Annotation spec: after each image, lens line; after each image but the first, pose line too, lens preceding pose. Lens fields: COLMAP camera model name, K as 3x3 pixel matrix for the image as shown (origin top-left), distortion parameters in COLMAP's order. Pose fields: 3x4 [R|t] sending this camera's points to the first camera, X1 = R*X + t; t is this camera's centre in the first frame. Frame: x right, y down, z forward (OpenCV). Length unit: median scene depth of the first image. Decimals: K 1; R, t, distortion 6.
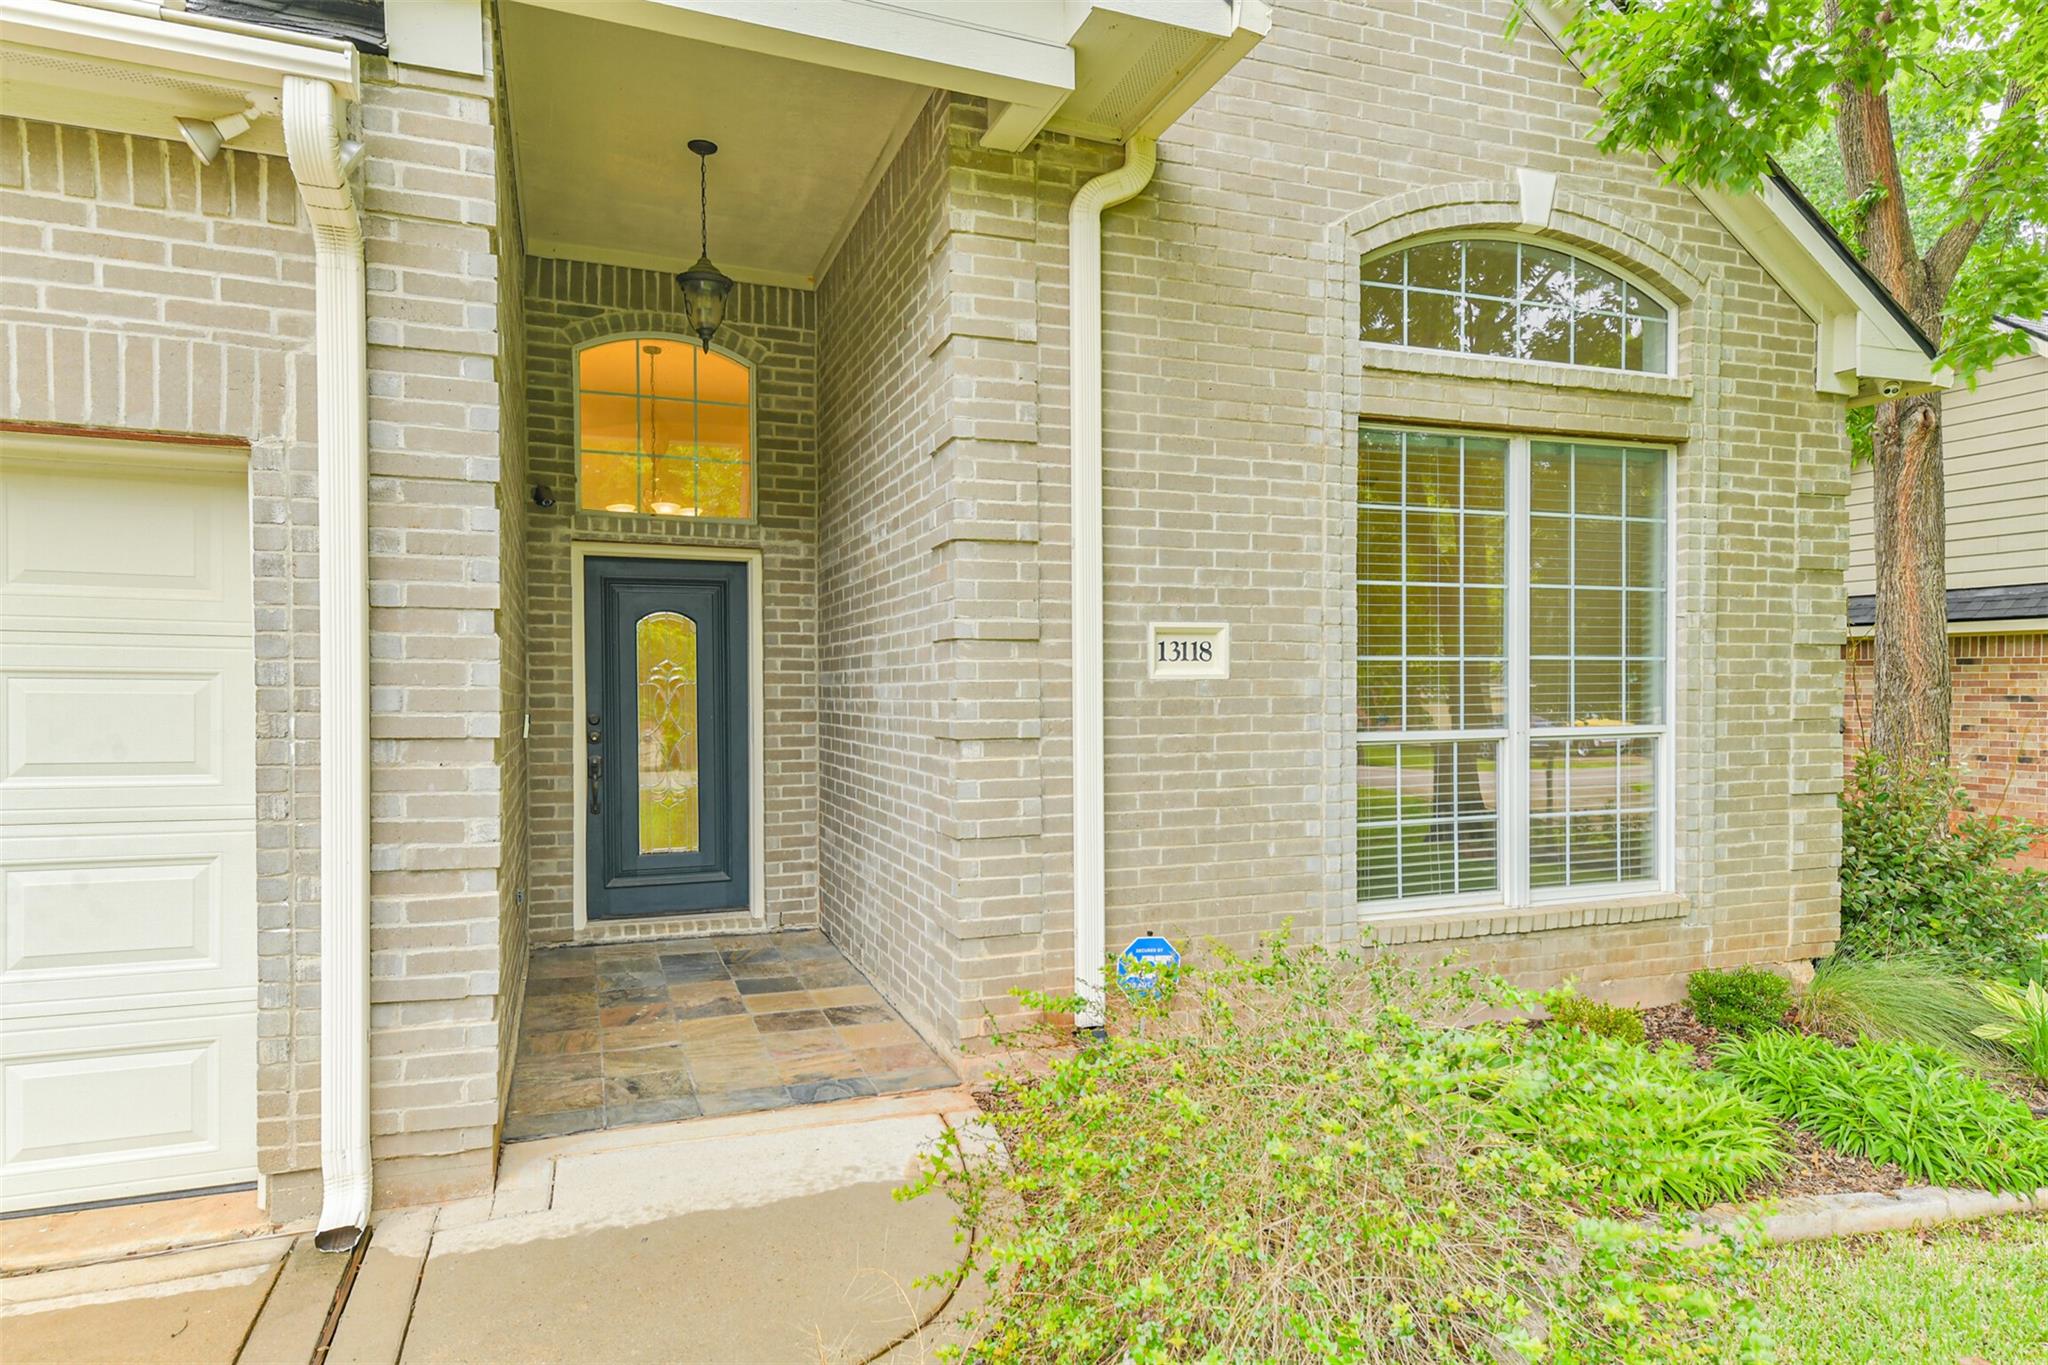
lens RADIAL K [[1183.7, 0, 1020.9], [0, 1183.7, 688.8], [0, 0, 1]] dist [0.005159, 0.000269]
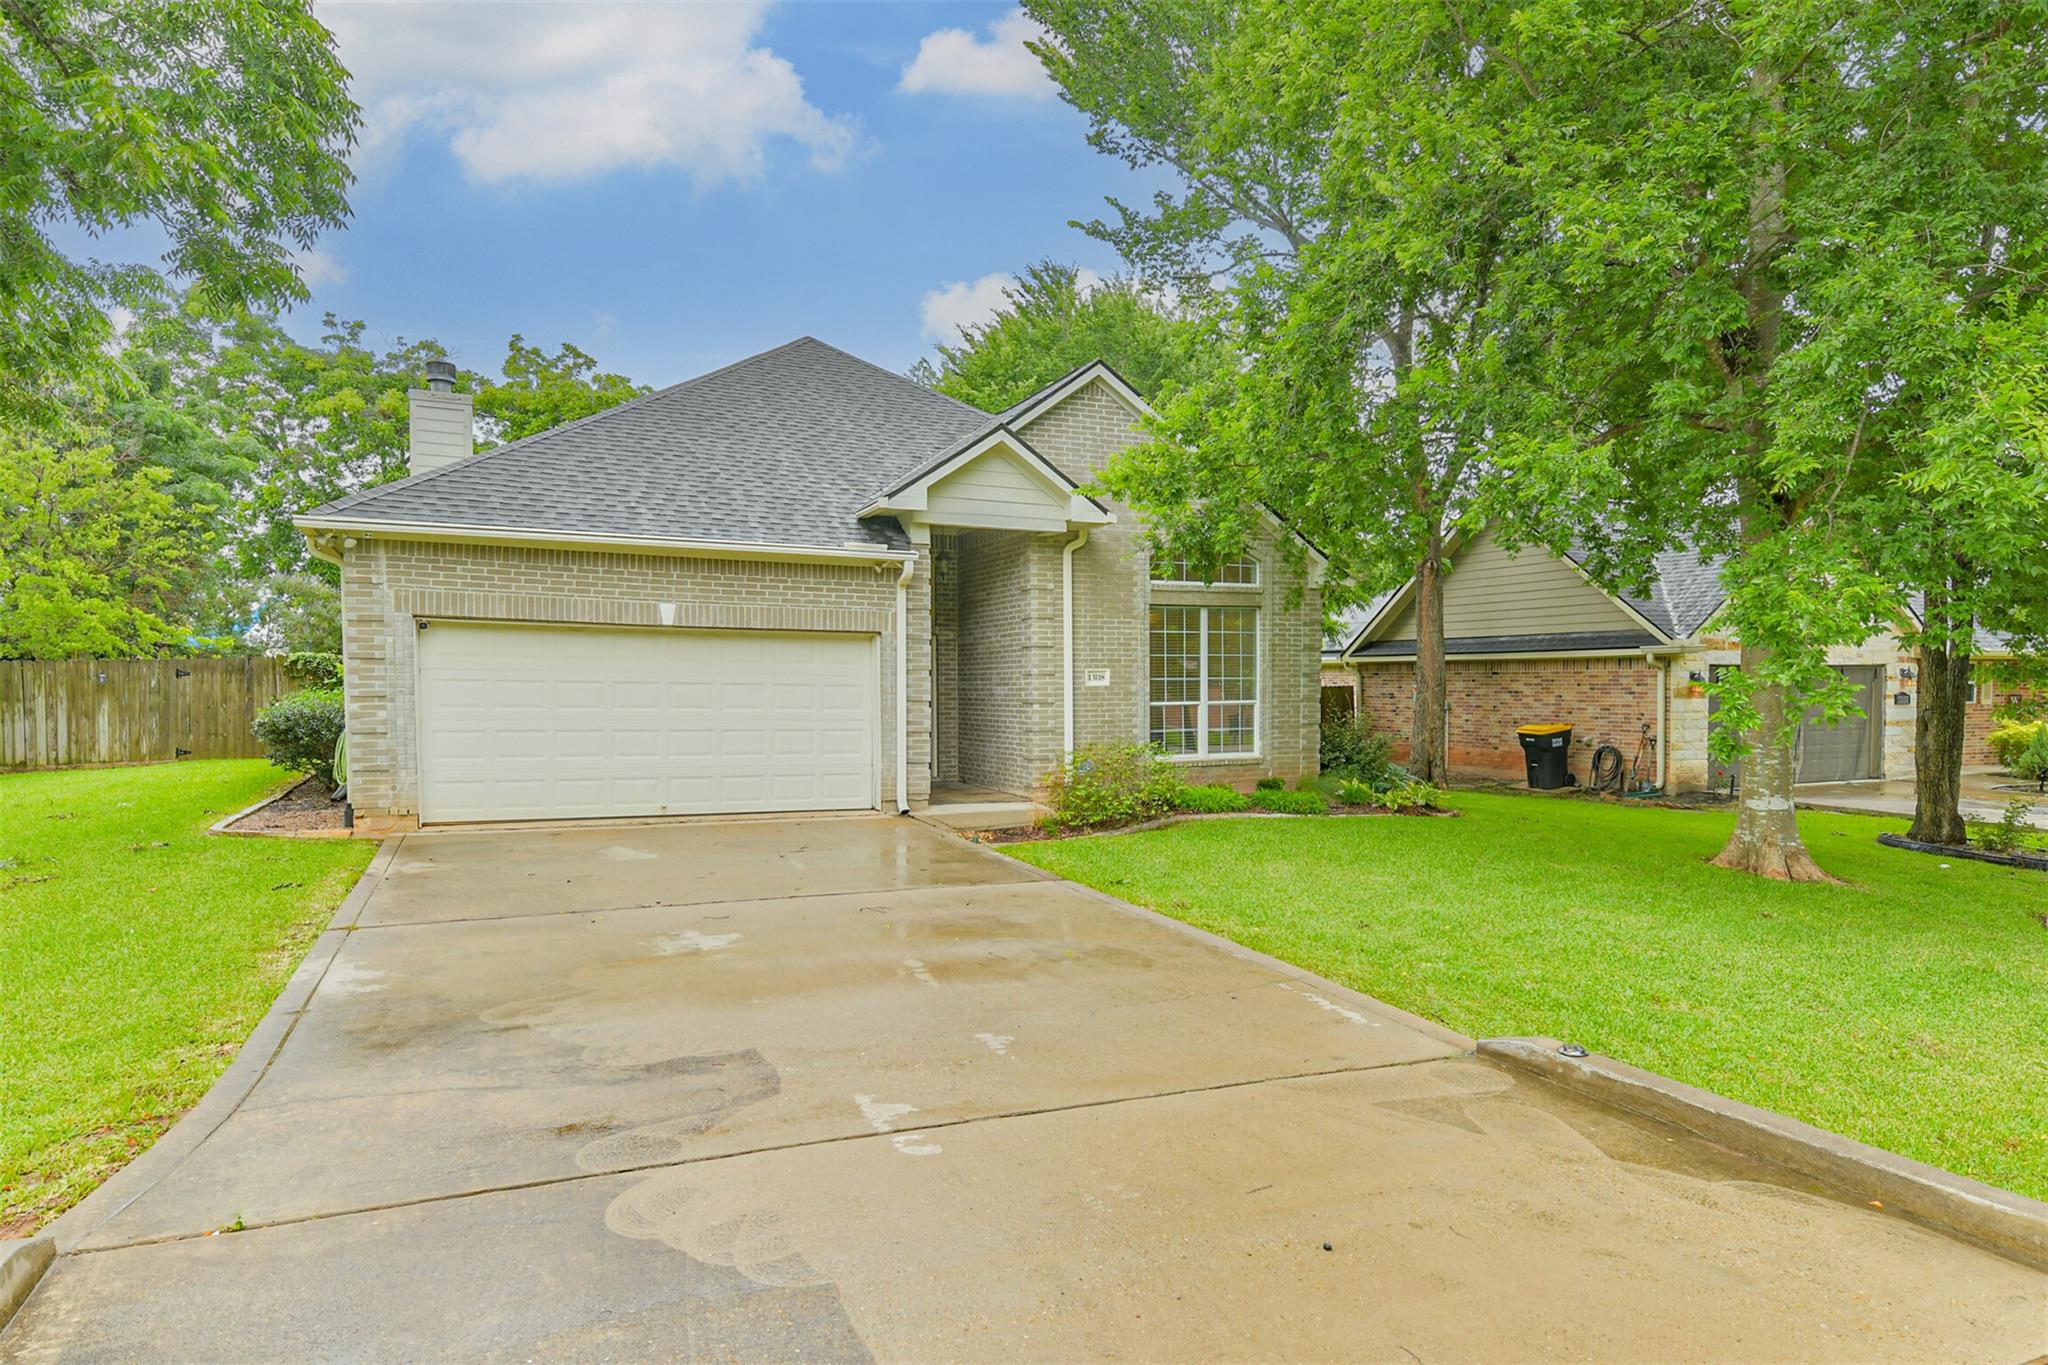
lens RADIAL K [[882.8, 0, 1026.1], [0, 882.8, 685.2], [0, 0, 1]] dist [0.017834, -0.007278]
pose [[0.998820, -0.000636, 0.048572, -0.172579], [0.000718, 0.999998, -0.001664, -0.005228], [-0.048570, 0.001697, 0.998818, -1.410428]]
